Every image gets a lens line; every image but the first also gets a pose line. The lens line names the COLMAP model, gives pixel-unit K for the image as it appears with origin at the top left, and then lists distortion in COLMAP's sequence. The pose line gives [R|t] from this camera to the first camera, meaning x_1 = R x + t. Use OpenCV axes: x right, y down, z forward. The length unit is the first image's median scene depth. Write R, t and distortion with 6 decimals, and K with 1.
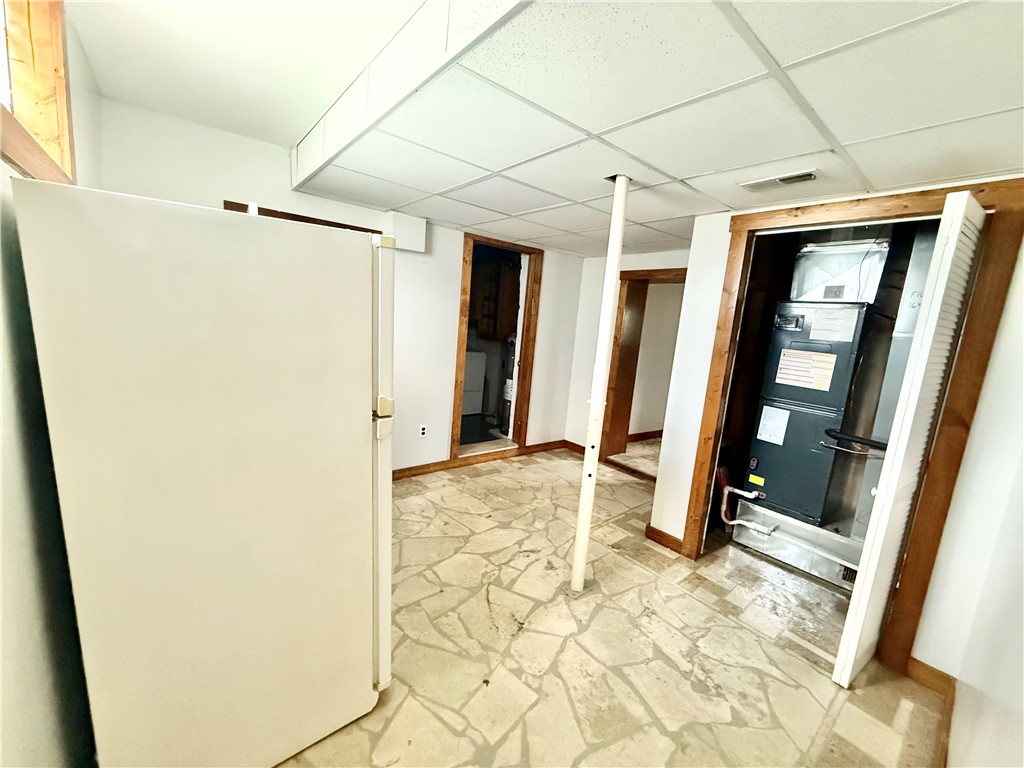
lens RADIAL K [[409.9, 0, 512.2], [0, 409.9, 385.2], [0, 0, 1]] dist [-0.001826, 0.000294]
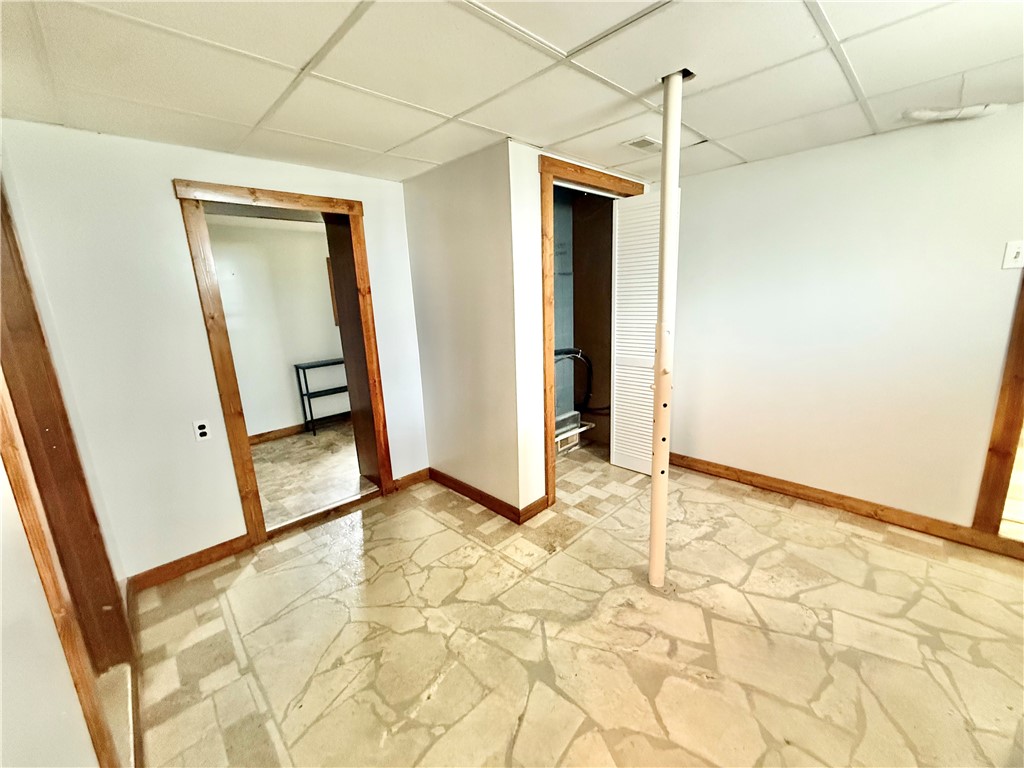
lens RADIAL K [[409.9, 0, 511.9], [0, 409.9, 381.8], [0, 0, 1]] dist [-0.001826, 0.000294]
pose [[-0.075421, -0.284851, 0.955600, -0.480673], [0.200442, 0.934437, 0.294363, -0.198943], [-0.976798, 0.213744, -0.013380, 1.112645]]
